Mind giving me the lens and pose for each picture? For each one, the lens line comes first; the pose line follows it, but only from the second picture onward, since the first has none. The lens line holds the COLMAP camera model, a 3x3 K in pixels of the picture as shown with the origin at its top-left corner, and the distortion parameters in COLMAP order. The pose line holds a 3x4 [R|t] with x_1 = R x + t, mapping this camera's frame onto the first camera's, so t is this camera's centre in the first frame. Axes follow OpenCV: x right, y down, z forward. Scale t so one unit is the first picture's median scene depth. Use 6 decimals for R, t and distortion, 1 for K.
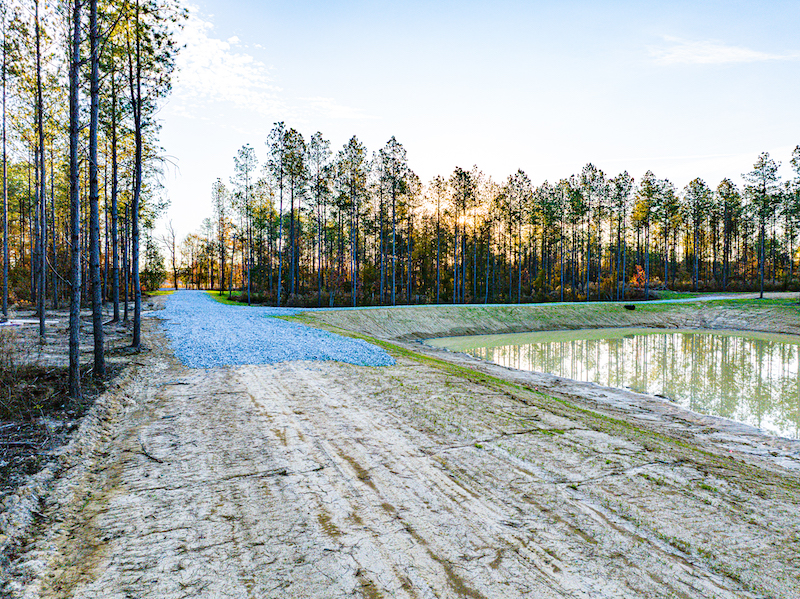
lens RADIAL K [[565.9, 0, 403.9], [0, 565.9, 295.4], [0, 0, 1]] dist [-0.039395, 0.008701]
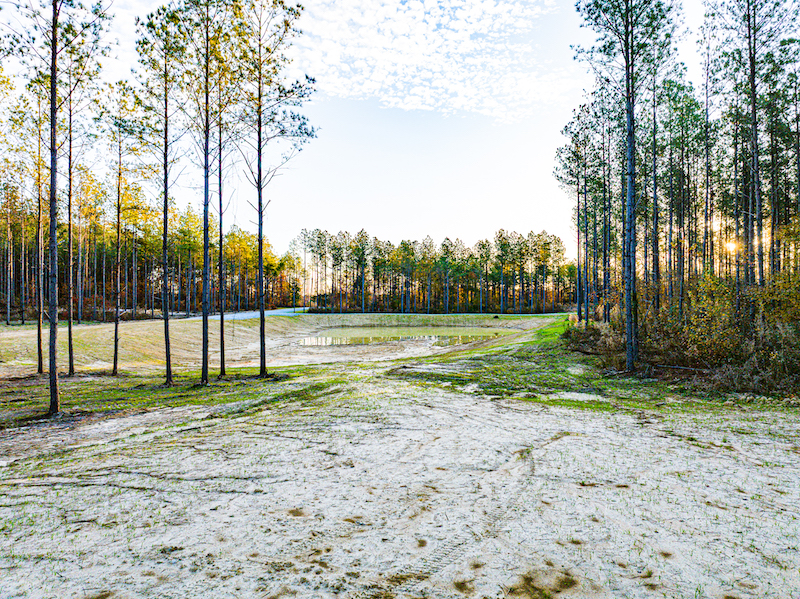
lens RADIAL K [[565.9, 0, 403.9], [0, 565.9, 295.4], [0, 0, 1]] dist [-0.039395, 0.008701]
pose [[0.899995, -0.005419, -0.435867, 1.017689], [-0.010096, 0.999395, -0.033272, 0.018172], [0.435784, 0.034345, 0.899396, -0.748749]]
